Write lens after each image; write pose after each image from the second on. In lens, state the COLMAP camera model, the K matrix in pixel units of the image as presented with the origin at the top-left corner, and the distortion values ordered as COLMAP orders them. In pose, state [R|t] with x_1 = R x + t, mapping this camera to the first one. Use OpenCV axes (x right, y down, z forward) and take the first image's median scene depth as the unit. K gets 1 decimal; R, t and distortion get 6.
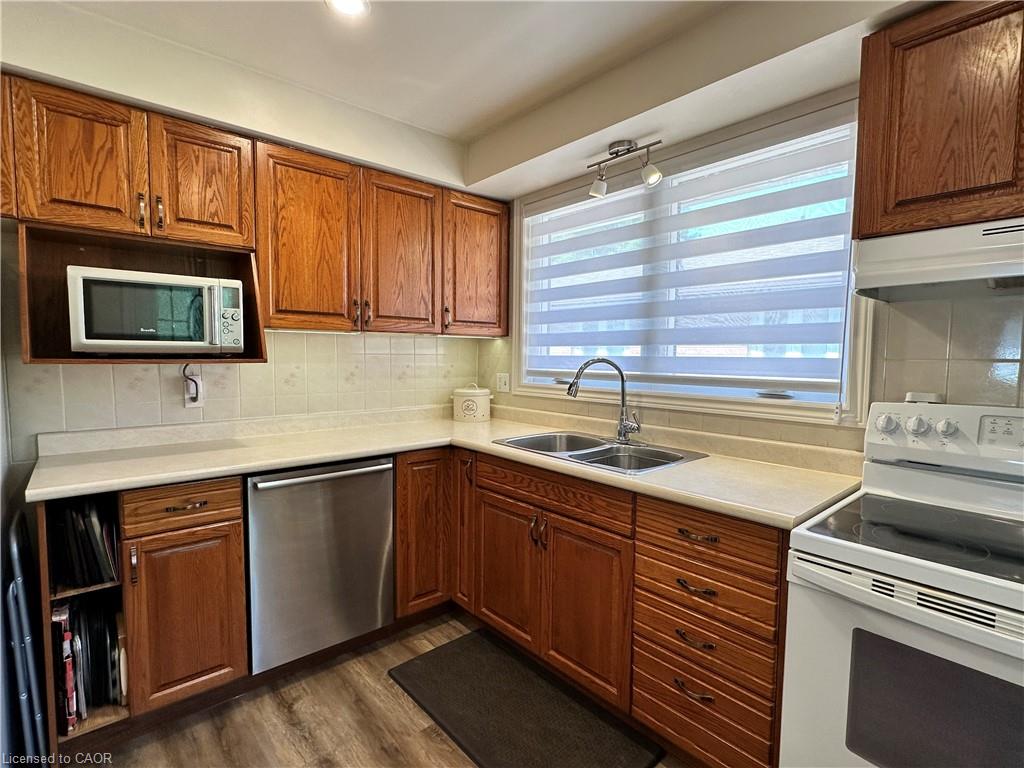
lens RADIAL K [[501.6, 0, 513.0], [0, 501.6, 386.3], [0, 0, 1]] dist [-0.002884, -0.000949]
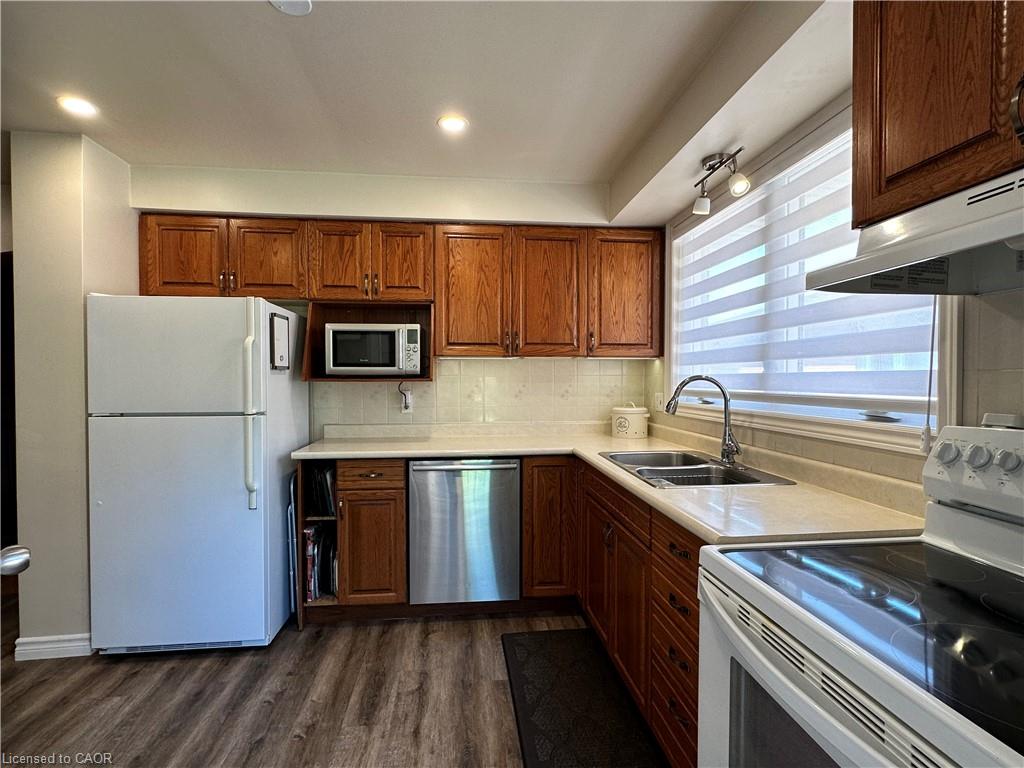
lens RADIAL K [[501.6, 0, 507.8], [0, 501.6, 385.7], [0, 0, 1]] dist [-0.002884, -0.000949]
pose [[0.817036, -0.000537, -0.576586, 0.464160], [-0.028942, 0.998701, -0.041942, 0.016936], [0.575859, 0.050956, 0.815959, -0.013835]]
